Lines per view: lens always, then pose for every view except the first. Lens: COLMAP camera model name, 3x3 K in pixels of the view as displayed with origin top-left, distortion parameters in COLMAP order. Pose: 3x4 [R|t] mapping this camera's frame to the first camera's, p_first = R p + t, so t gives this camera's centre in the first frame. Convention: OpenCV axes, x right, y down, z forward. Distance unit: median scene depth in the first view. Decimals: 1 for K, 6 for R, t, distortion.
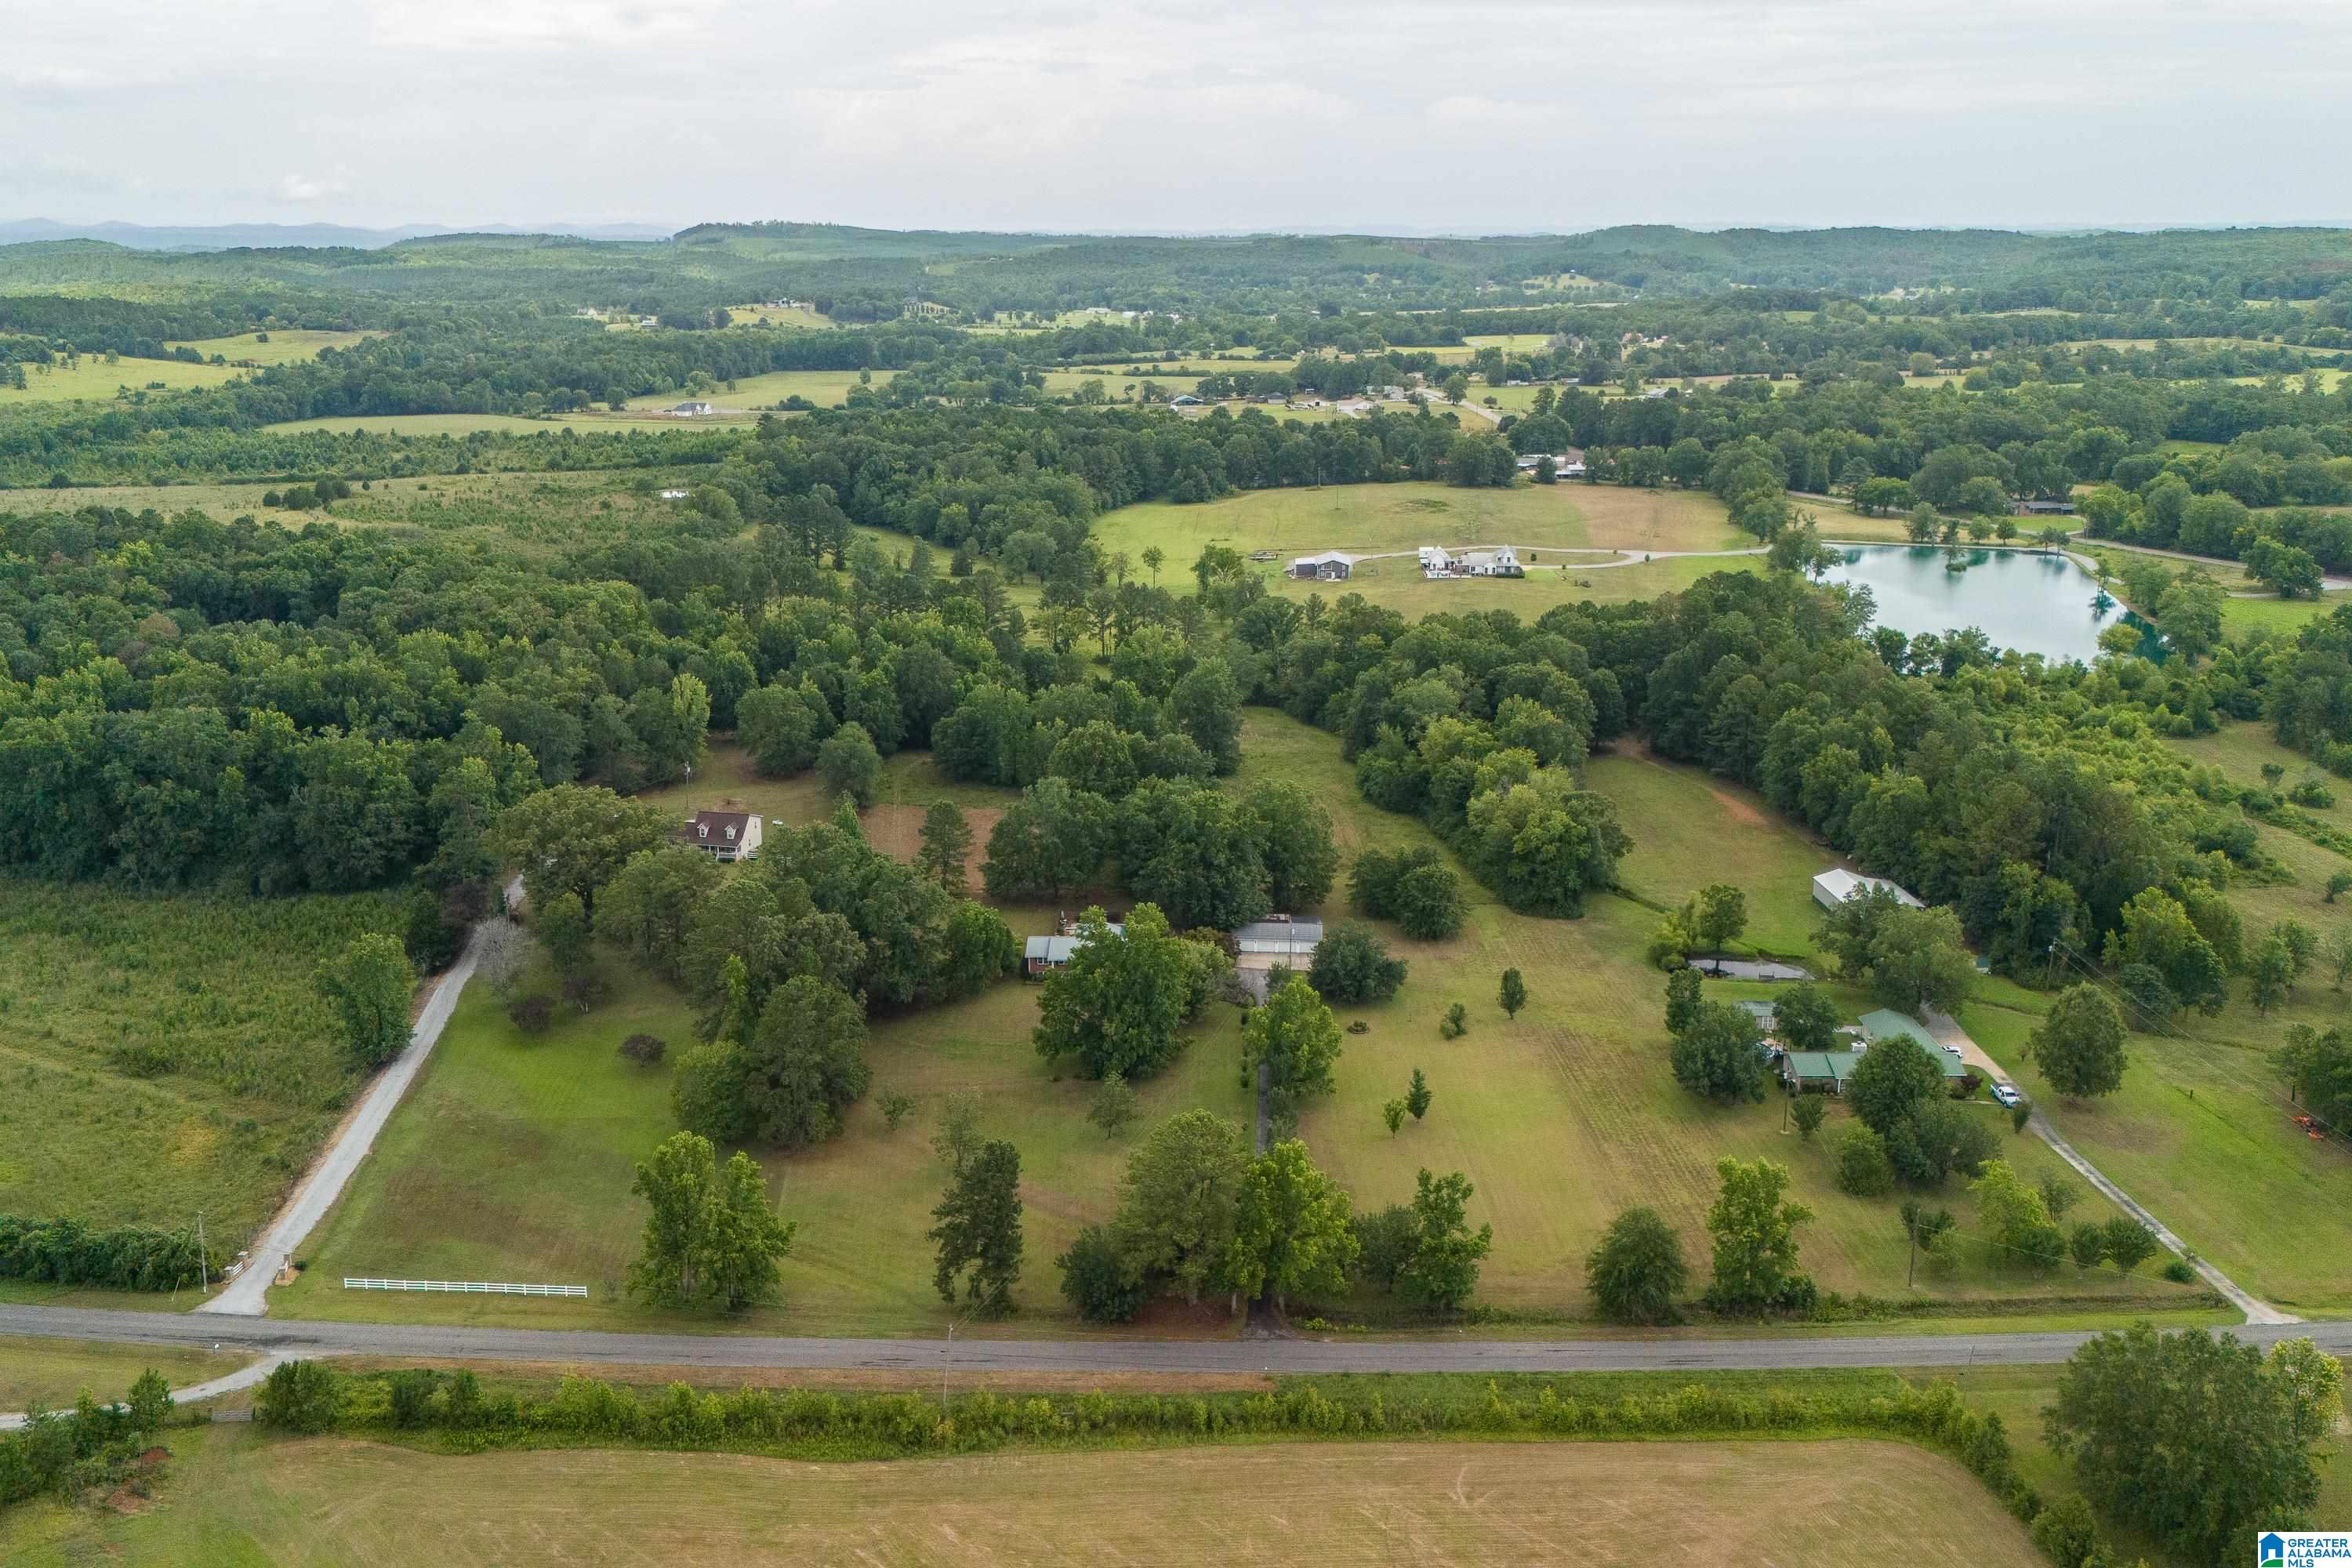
lens RADIAL K [[2002.4, 0, 1176.0], [0, 2002.4, 784.0], [0, 0, 1]] dist [0.171541, -0.444398]
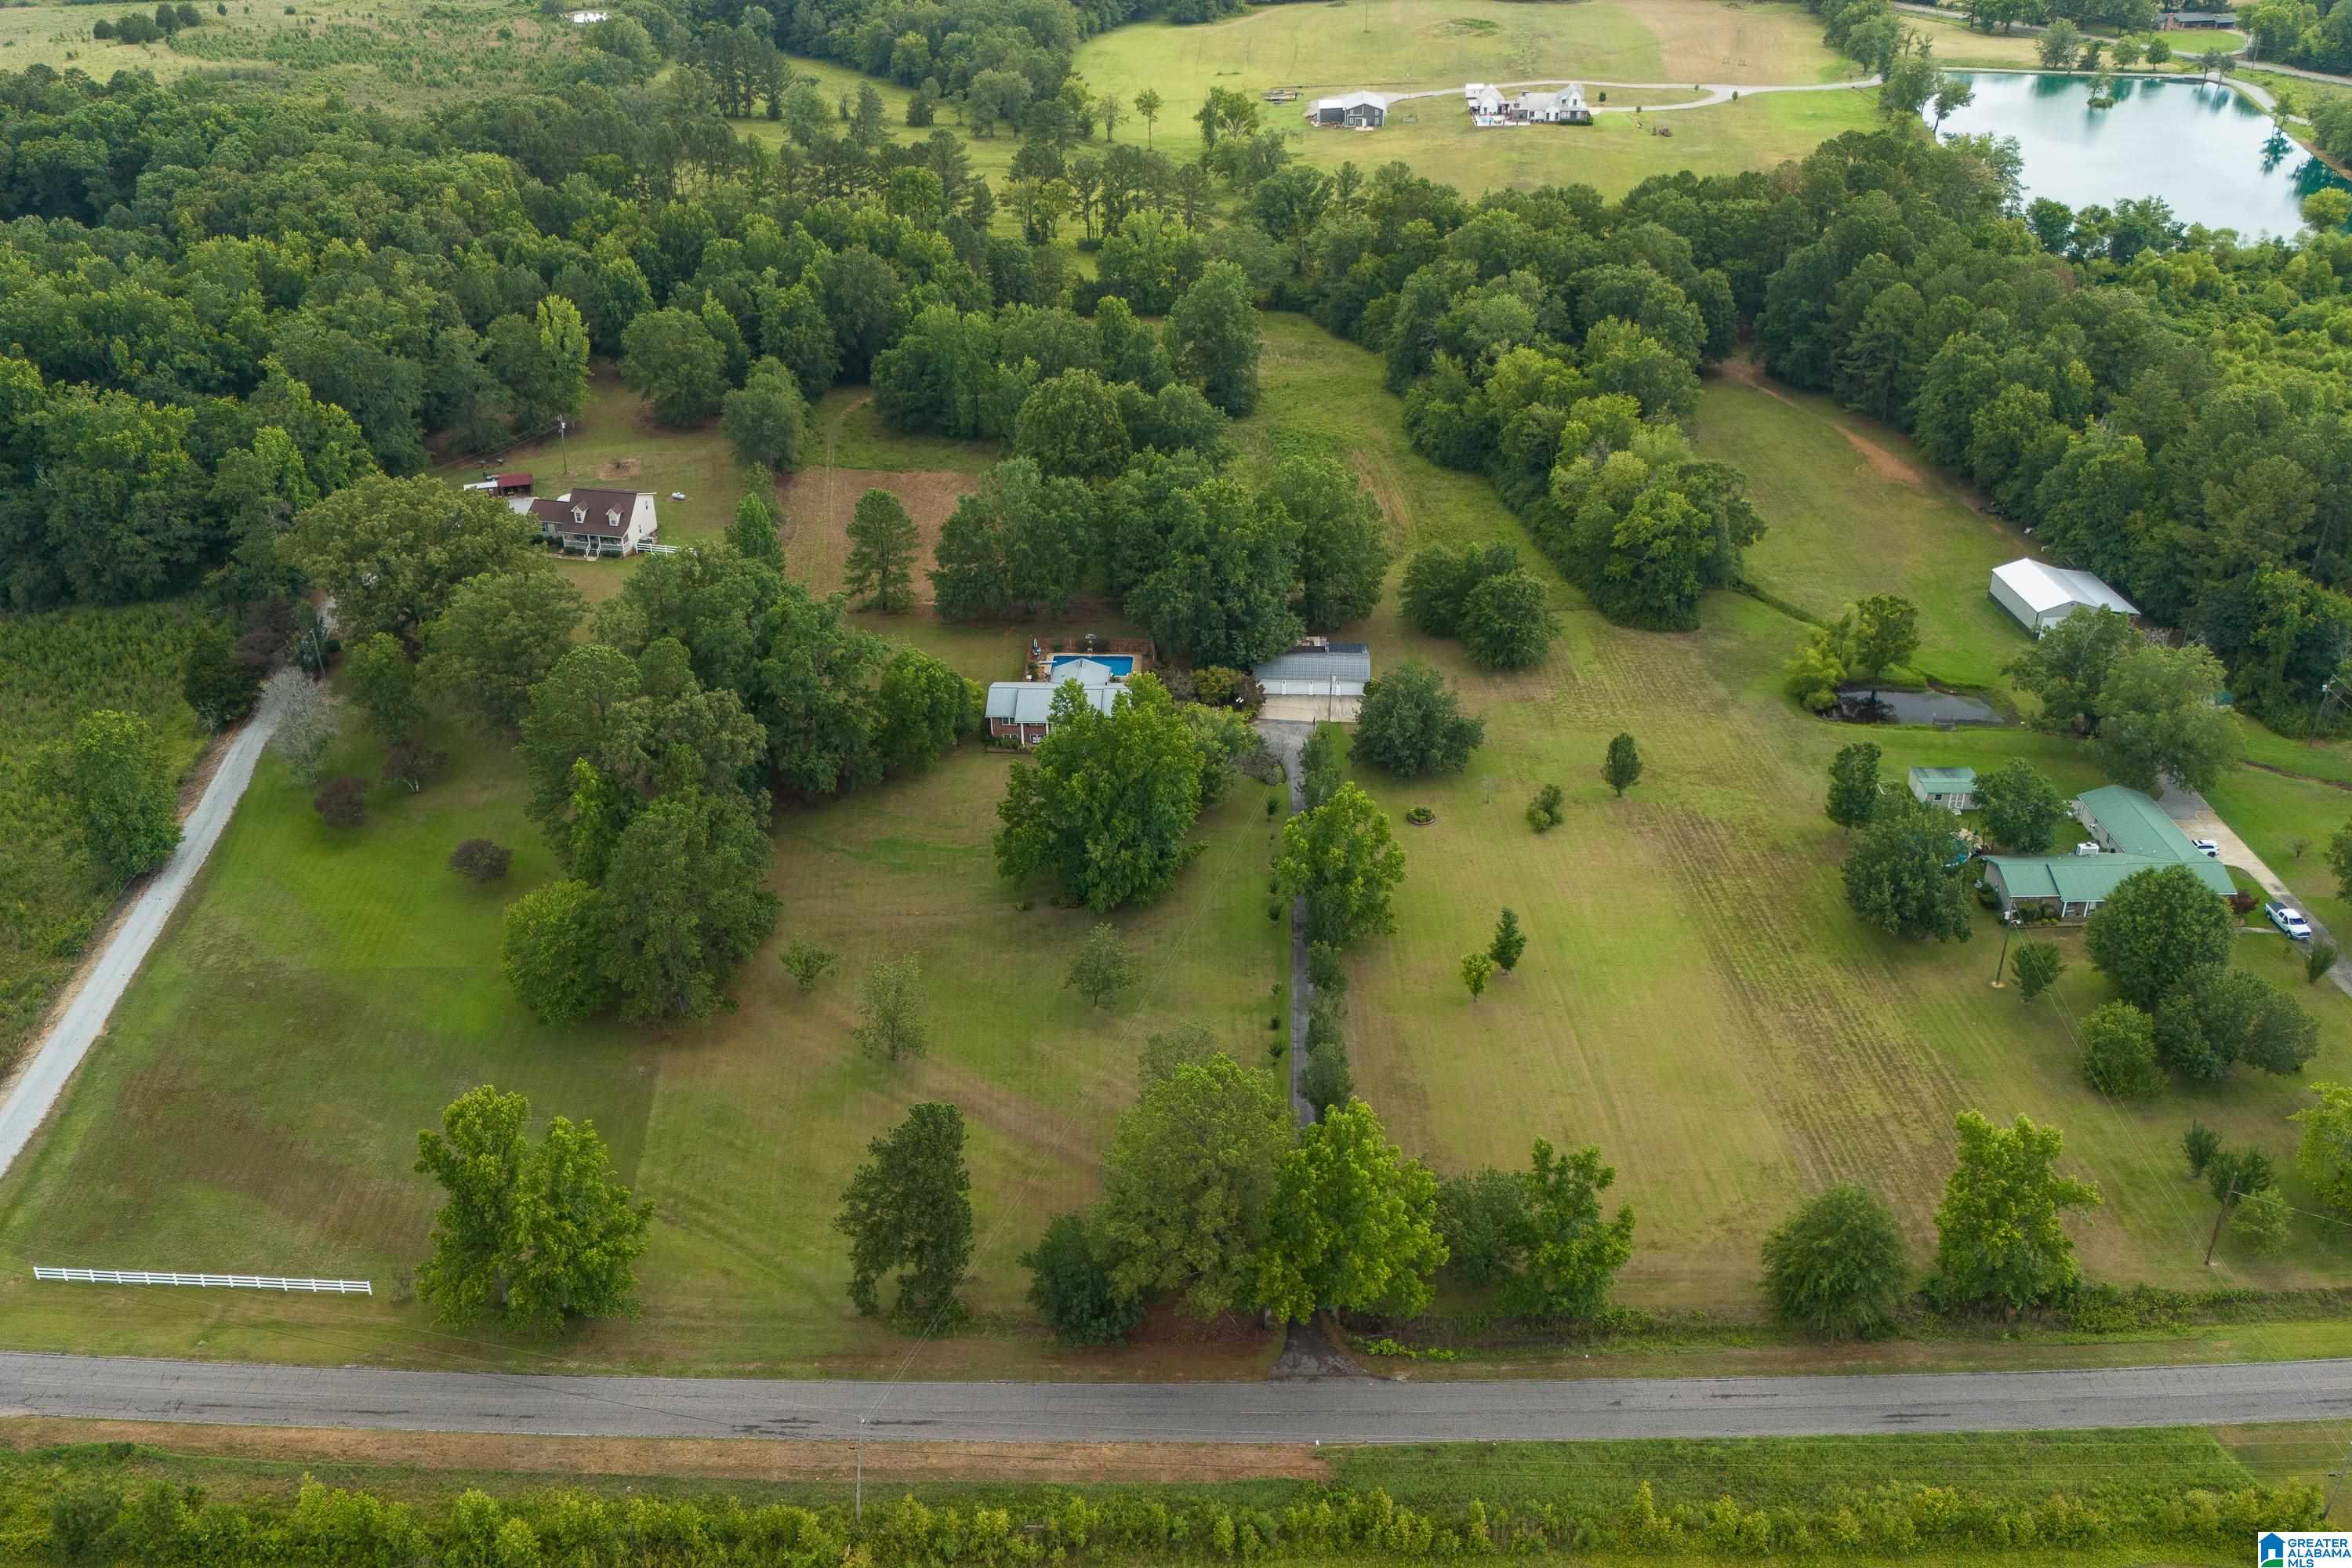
lens RADIAL K [[2047.4, 0, 1176.0], [0, 2047.4, 784.0], [0, 0, 1]] dist [0.074656, -0.073480]
pose [[0.999971, -0.007315, -0.001872, -0.000865], [0.007548, 0.975010, 0.222031, -0.054223], [0.000201, -0.222039, 0.975038, 0.204067]]
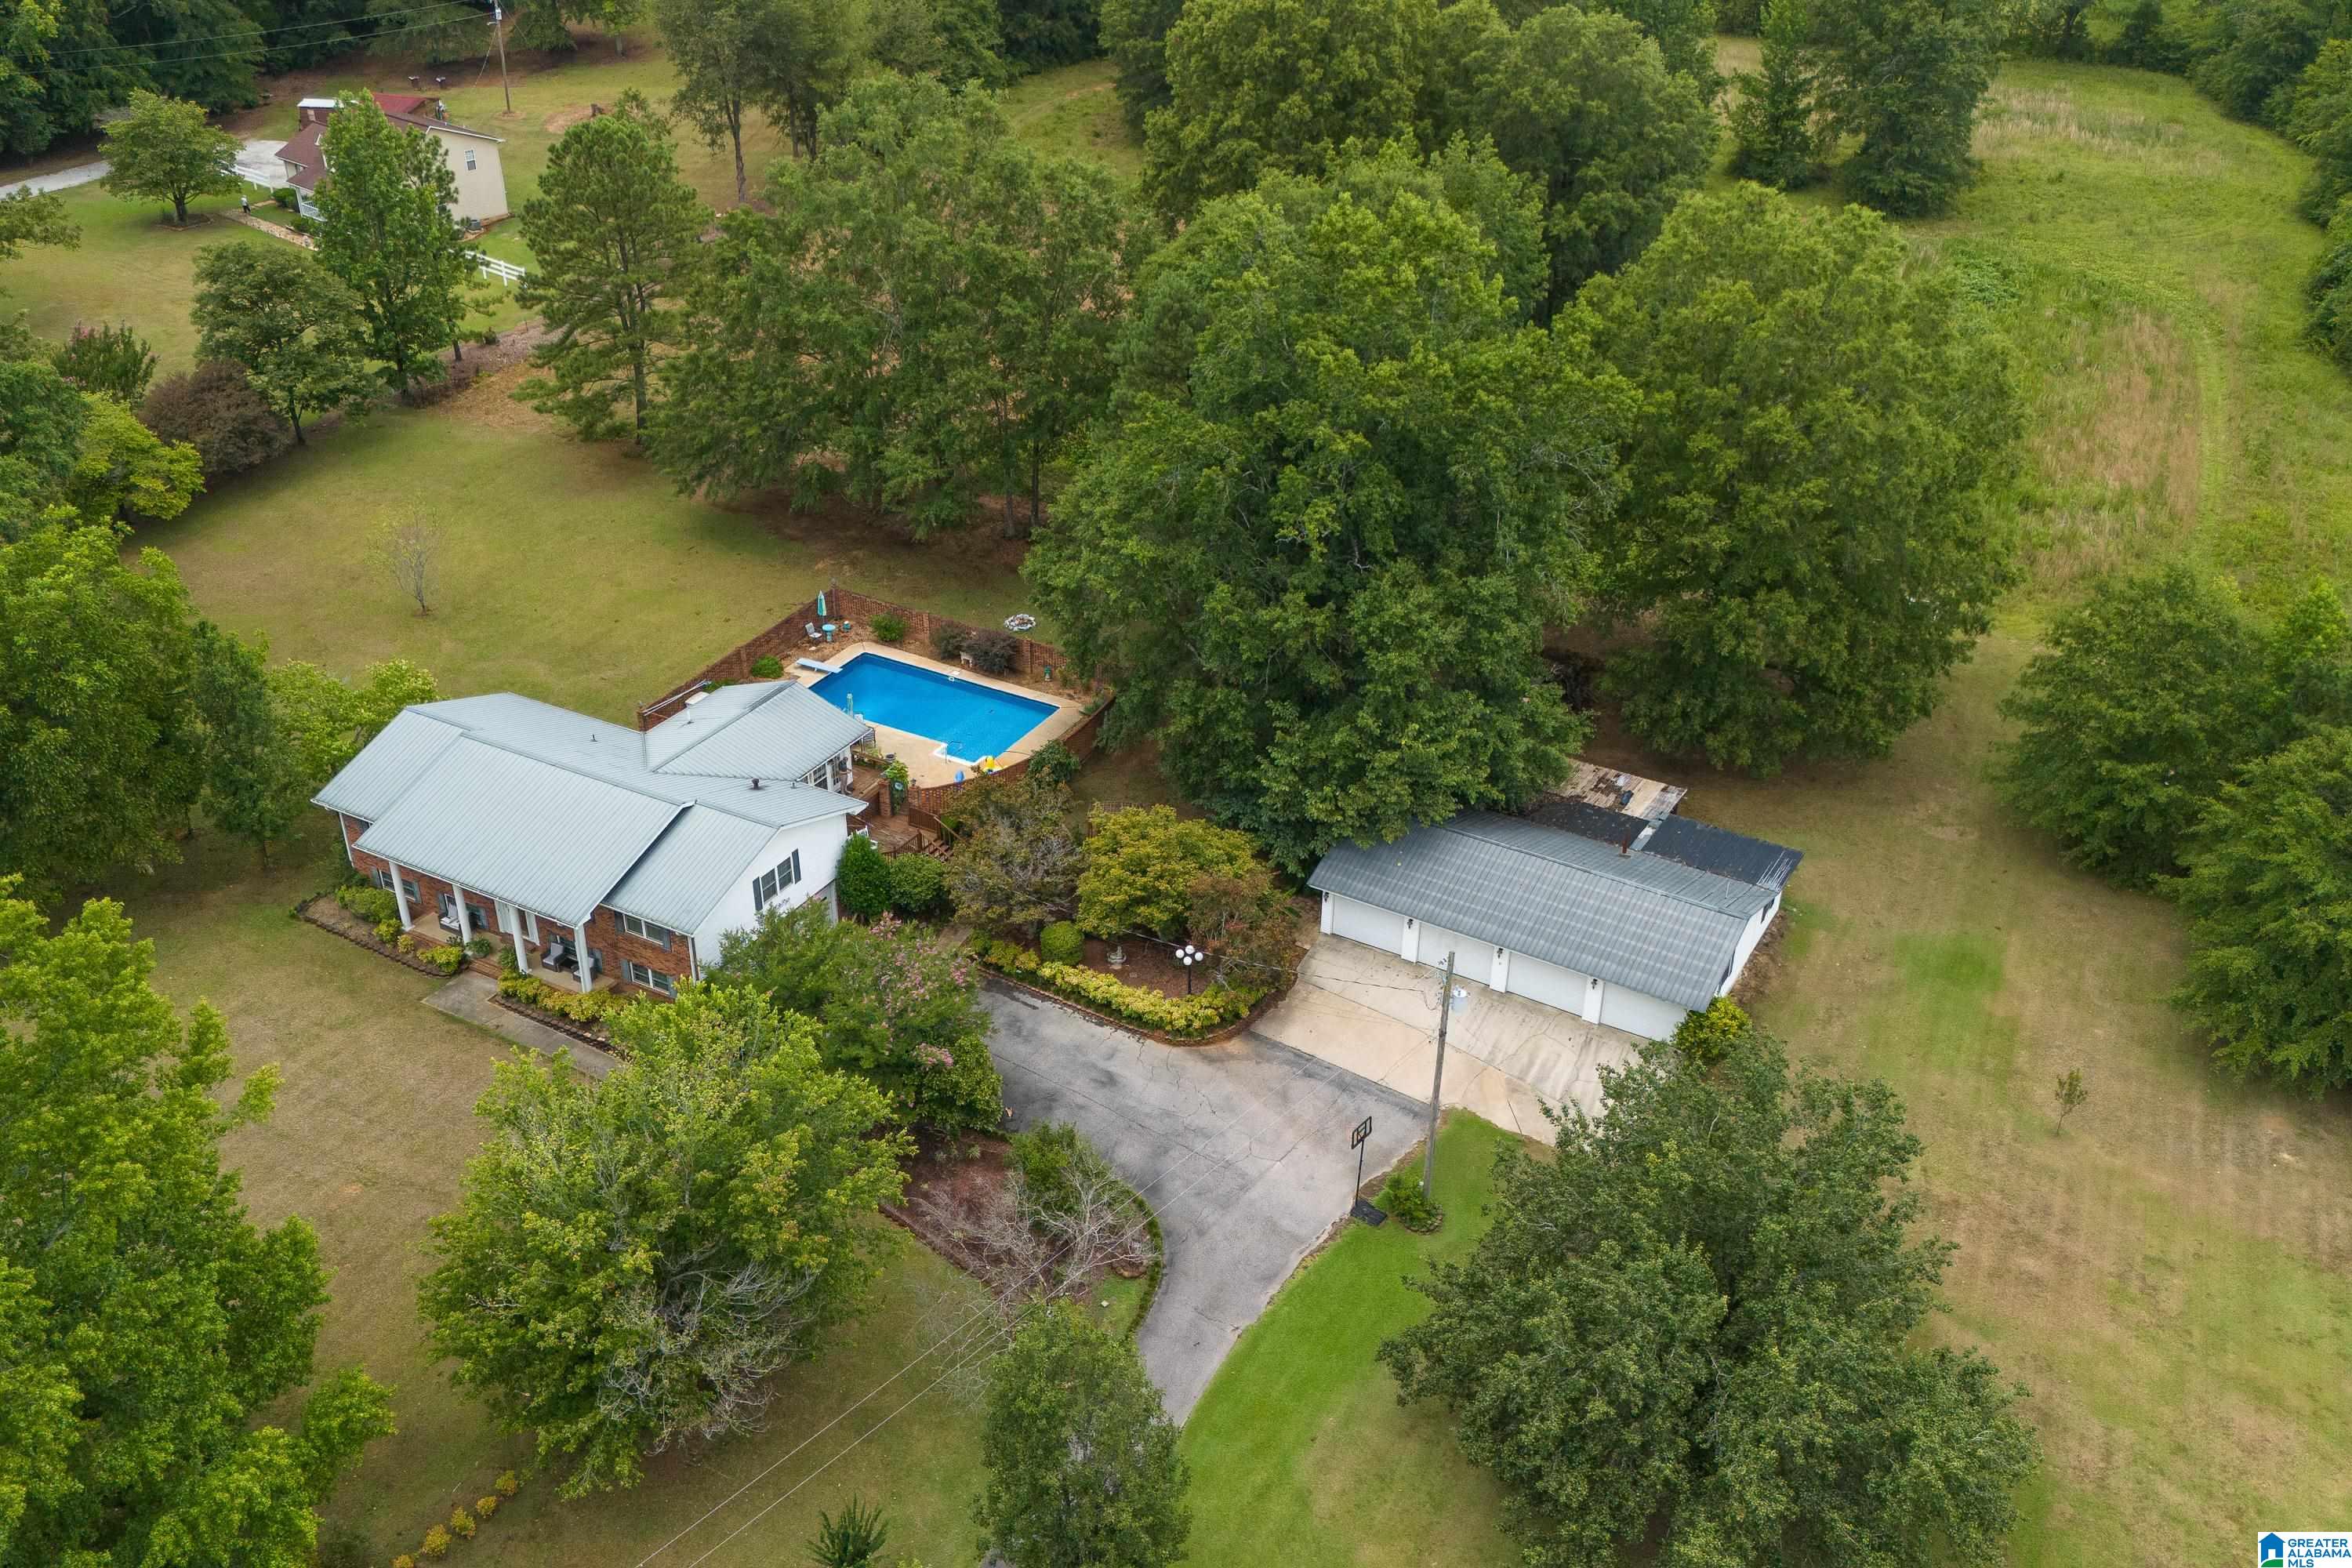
lens RADIAL K [[2047.4, 0, 1176.0], [0, 2047.4, 784.0], [0, 0, 1]] dist [0.074656, -0.073480]
pose [[0.894031, 0.239441, -0.378651, 0.090822], [-0.131148, 0.948045, 0.289846, 0.002788], [0.428379, -0.209472, 0.878984, 0.737835]]
